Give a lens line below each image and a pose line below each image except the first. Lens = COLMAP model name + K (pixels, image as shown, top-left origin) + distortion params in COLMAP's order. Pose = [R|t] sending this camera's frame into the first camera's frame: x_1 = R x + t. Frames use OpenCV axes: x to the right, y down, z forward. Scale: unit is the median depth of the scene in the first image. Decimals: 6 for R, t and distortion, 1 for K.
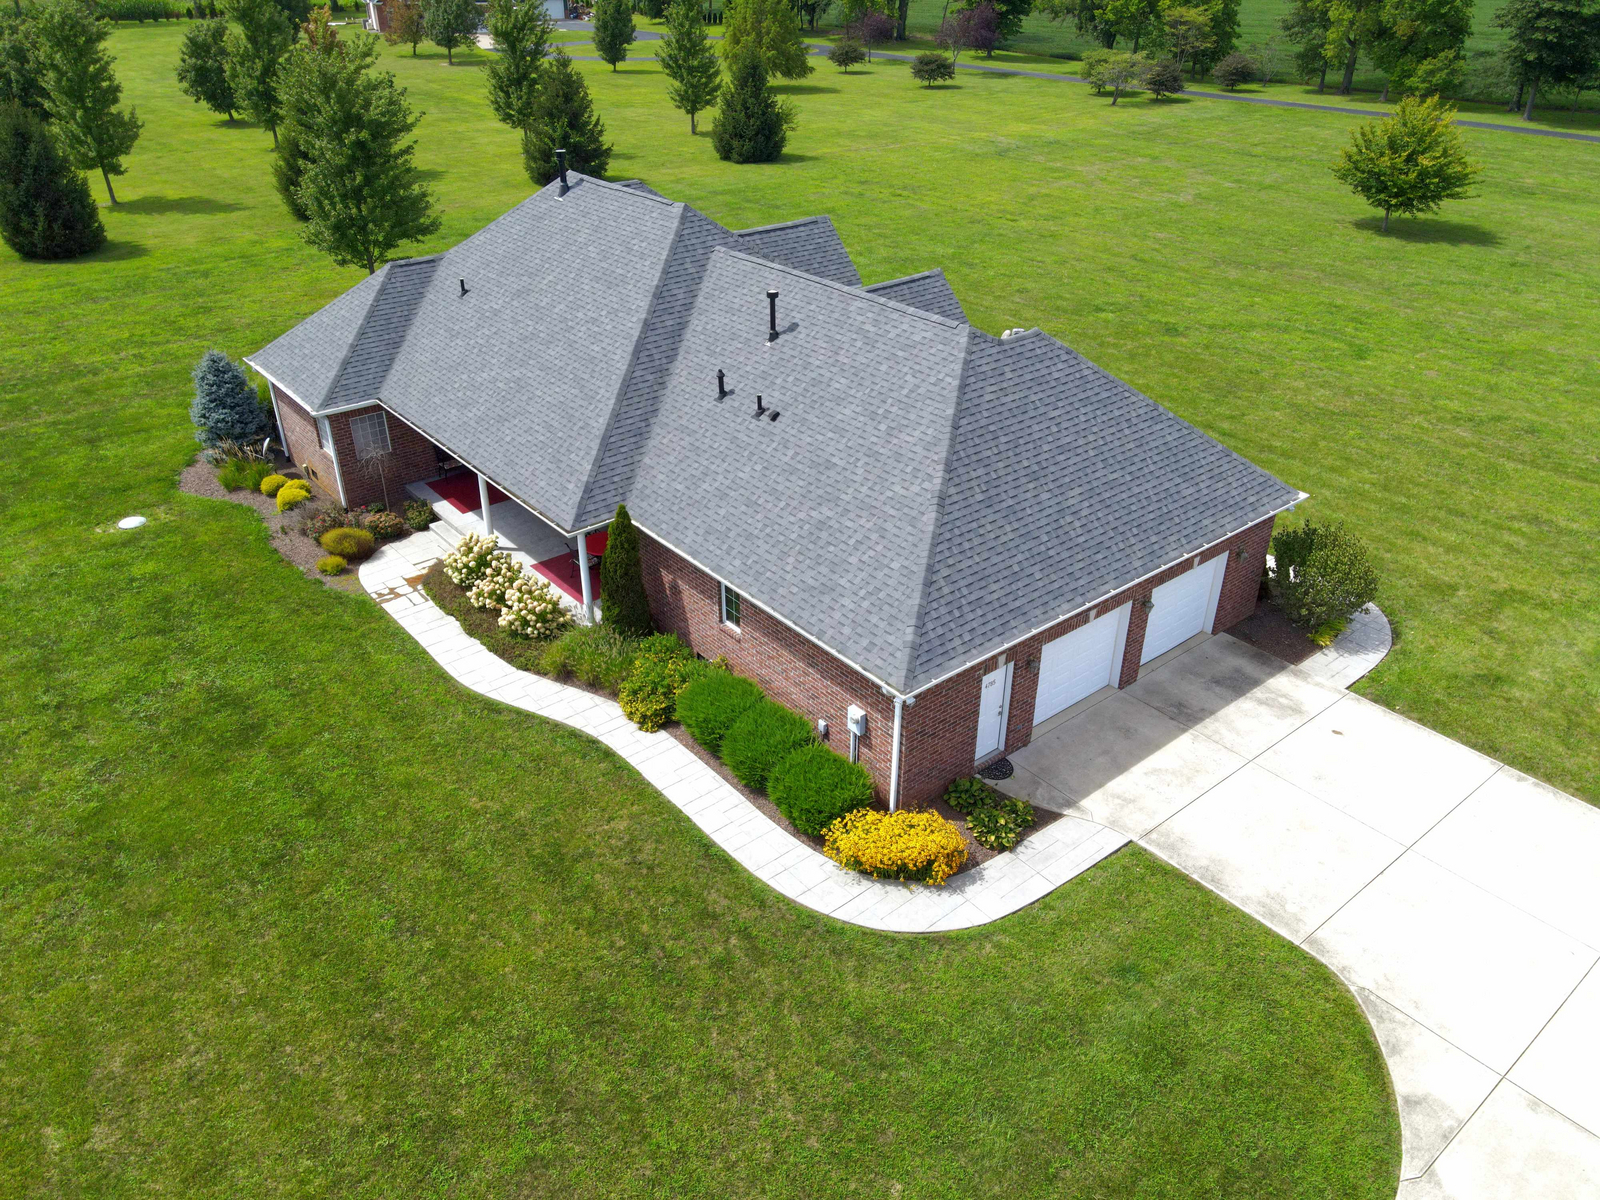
lens RADIAL K [[1154.5, 0, 801.6], [0, 1154.5, 590.8], [0, 0, 1]] dist [0.024332, -0.011635]
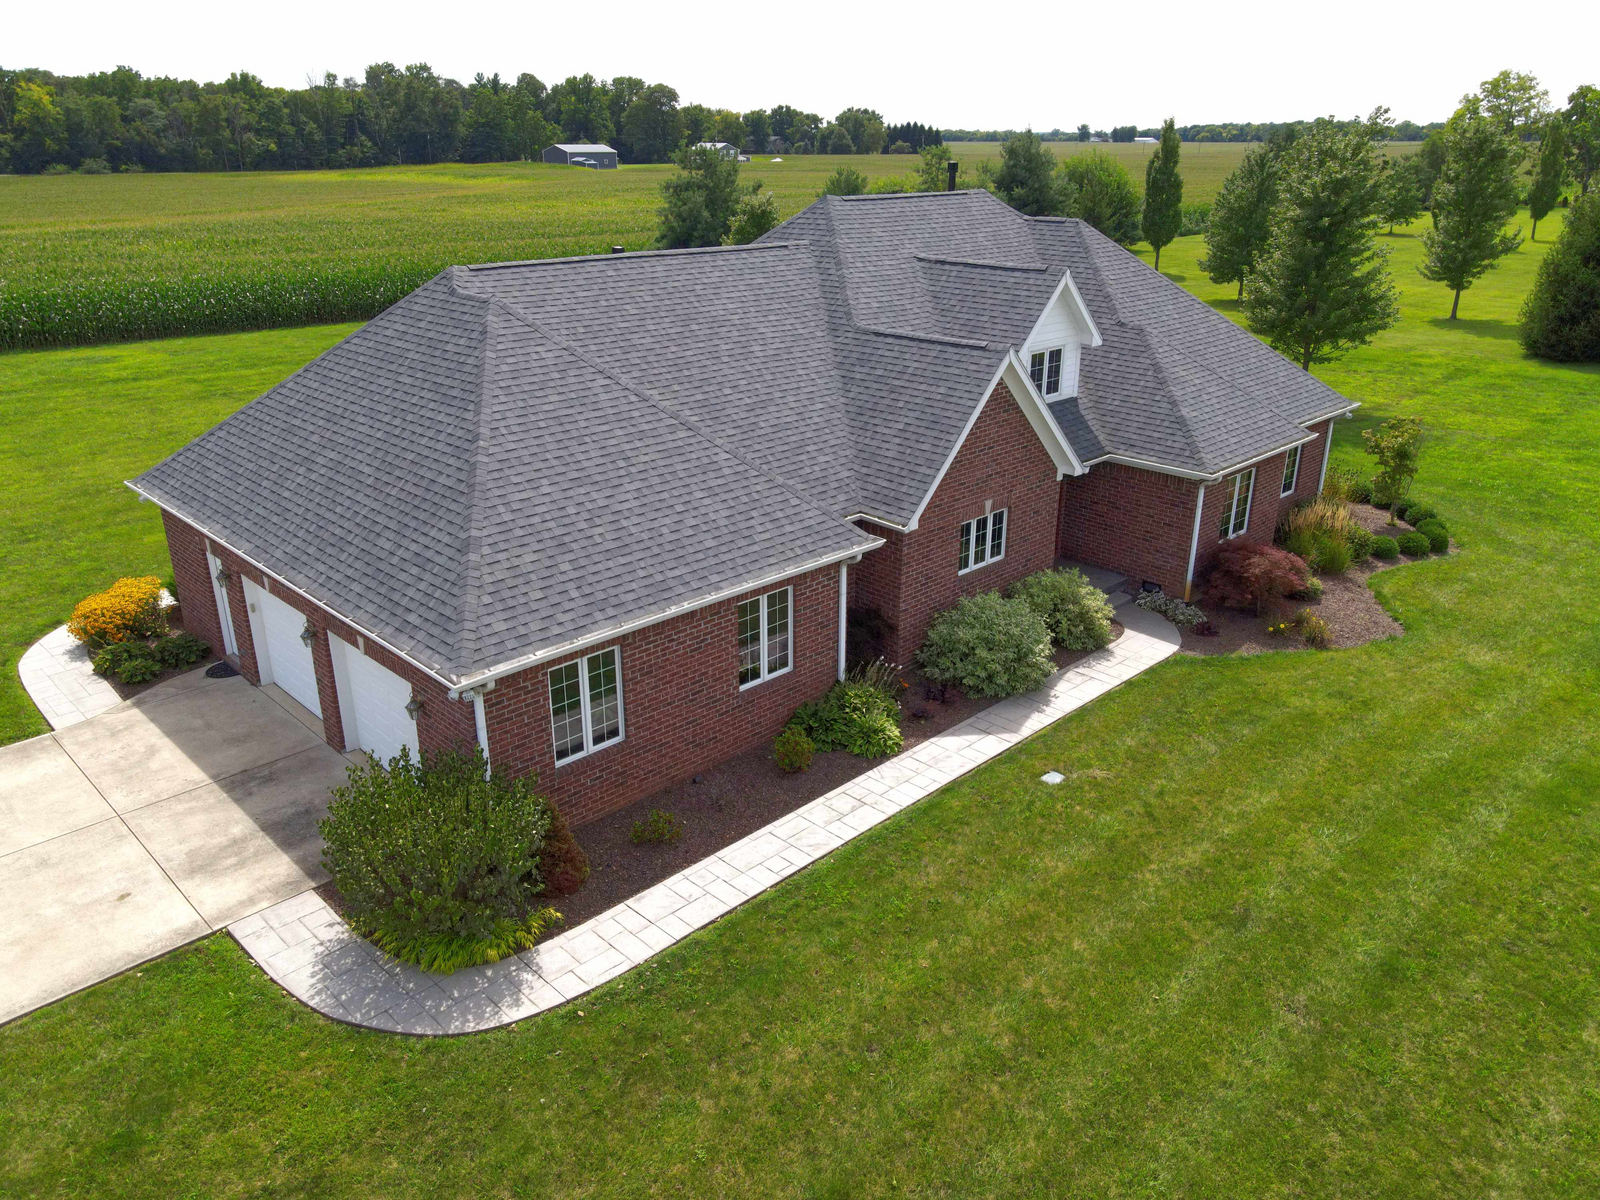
lens RADIAL K [[1154.5, 0, 809.8], [0, 1154.5, 598.2], [0, 0, 1]] dist [0.024332, -0.011635]
pose [[0.096384, 0.364209, -0.926316, 0.888016], [-0.498938, 0.822960, 0.271657, -0.327924], [0.861261, 0.435991, 0.261038, 0.926271]]
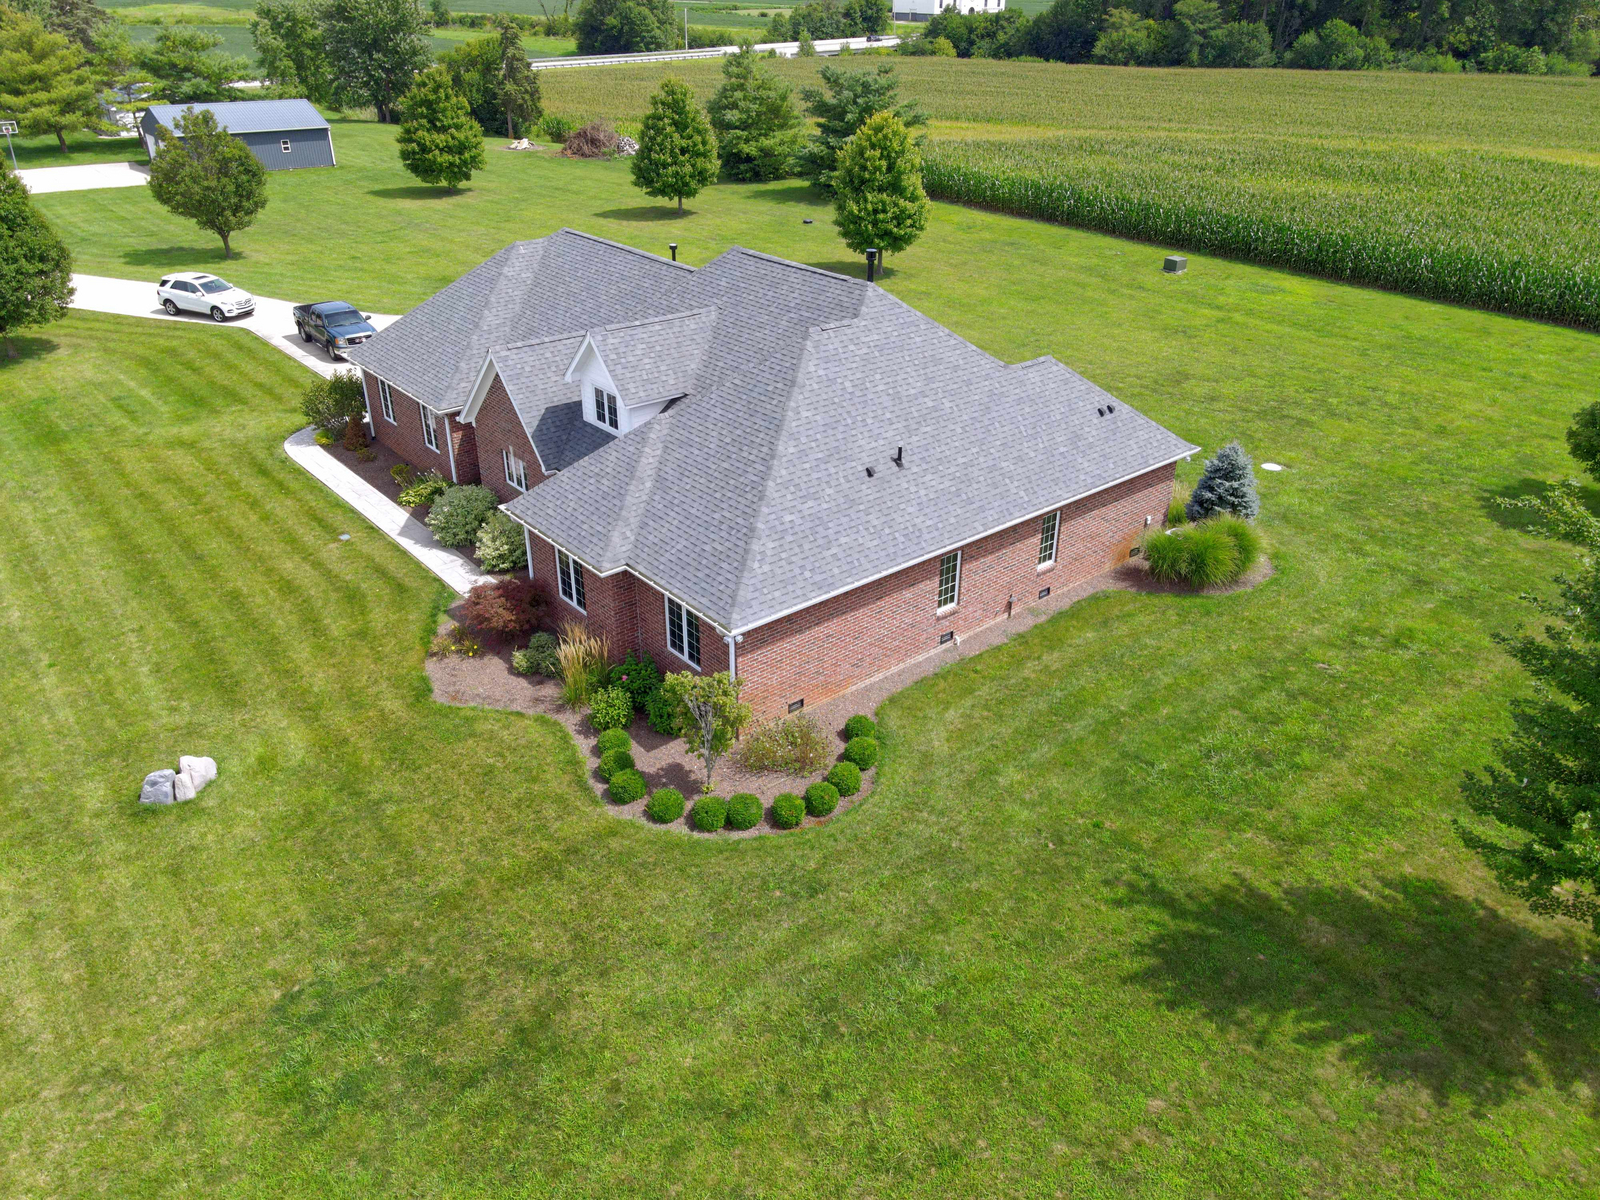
lens RADIAL K [[1154.5, 0, 800.6], [0, 1154.5, 601.6], [0, 0, 1]] dist [0.024332, -0.011635]
pose [[-0.999955, -0.003162, -0.008939, -0.137658], [-0.009264, 0.526520, 0.850112, -1.158718], [0.002018, 0.850157, -0.526526, 1.967804]]
